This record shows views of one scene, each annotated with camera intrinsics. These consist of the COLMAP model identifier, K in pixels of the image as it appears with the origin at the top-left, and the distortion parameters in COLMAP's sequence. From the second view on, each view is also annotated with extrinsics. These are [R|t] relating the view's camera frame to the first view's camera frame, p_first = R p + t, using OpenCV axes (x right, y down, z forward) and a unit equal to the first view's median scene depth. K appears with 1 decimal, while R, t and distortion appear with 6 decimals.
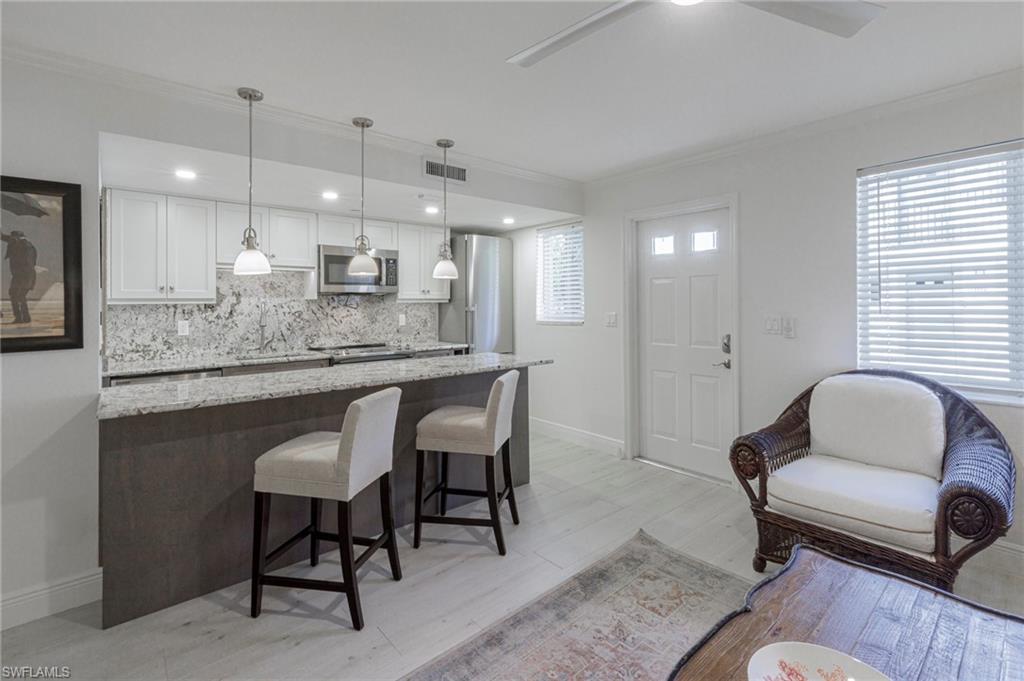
lens RADIAL K [[468.6, 0, 546.3], [0, 468.6, 301.5], [0, 0, 1]] dist [0.008241, -0.000966]
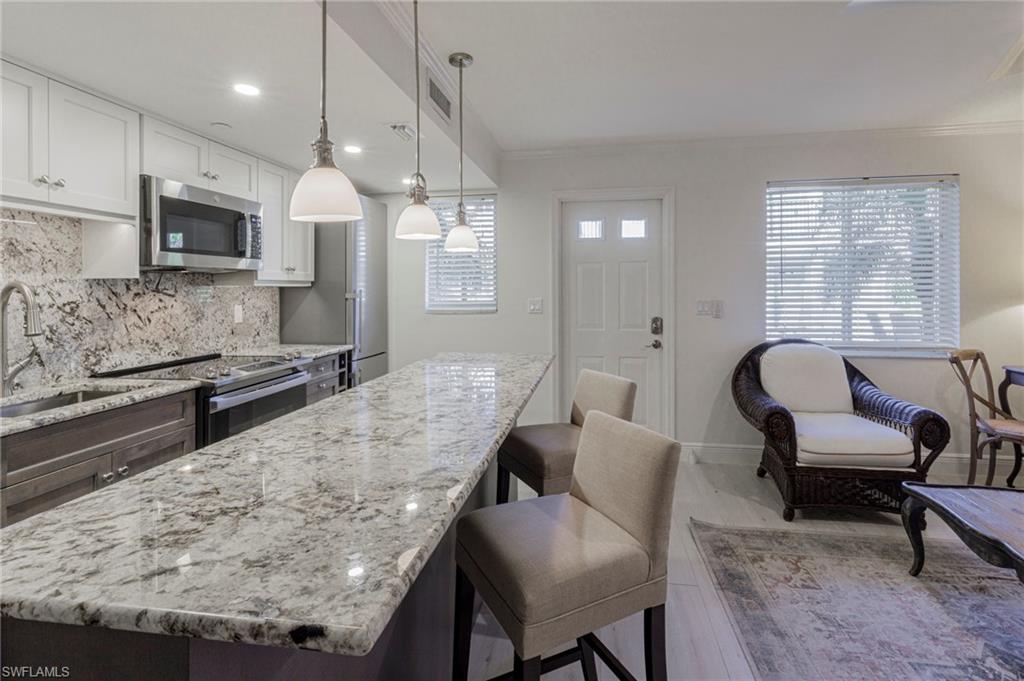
lens RADIAL K [[468.6, 0, 531.1], [0, 468.6, 291.7], [0, 0, 1]] dist [0.008241, -0.000966]
pose [[0.779880, -0.002260, 0.625925, -0.462565], [-0.001649, 0.999983, 0.005665, 0.006092], [-0.625927, -0.005450, 0.779863, 0.307401]]
